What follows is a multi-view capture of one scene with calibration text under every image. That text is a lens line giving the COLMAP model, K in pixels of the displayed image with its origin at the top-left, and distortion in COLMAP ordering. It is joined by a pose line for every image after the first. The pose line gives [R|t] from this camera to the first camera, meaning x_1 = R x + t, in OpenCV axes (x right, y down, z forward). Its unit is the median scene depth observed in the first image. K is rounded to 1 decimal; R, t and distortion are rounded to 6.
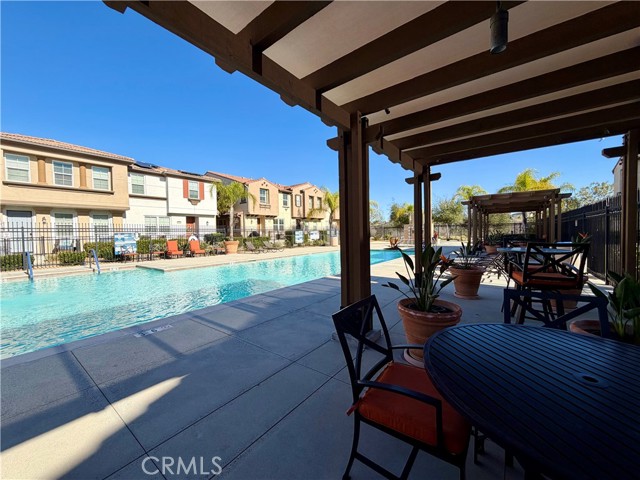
lens RADIAL K [[254.6, 0, 318.5], [0, 254.6, 239.6], [0, 0, 1]] dist [-0.002226, -0.000133]
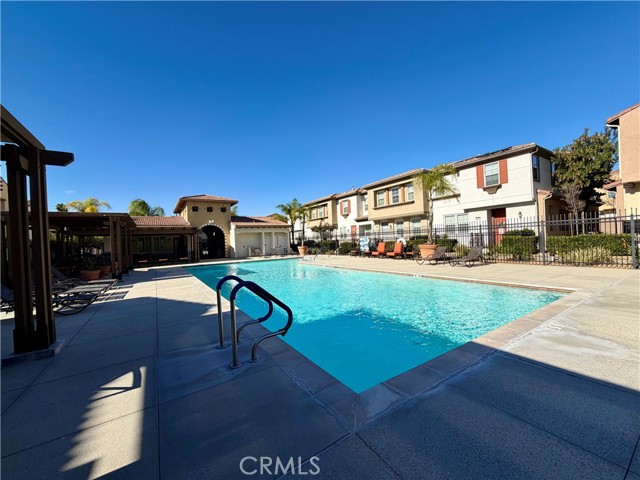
lens RADIAL K [[254.6, 0, 318.9], [0, 254.6, 241.6], [0, 0, 1]] dist [-0.002226, -0.000133]
pose [[-0.333332, 0.031964, -0.942268, 0.456167], [0.024809, 0.999376, 0.025125, -0.026197], [0.942483, -0.015002, -0.333917, 0.834806]]
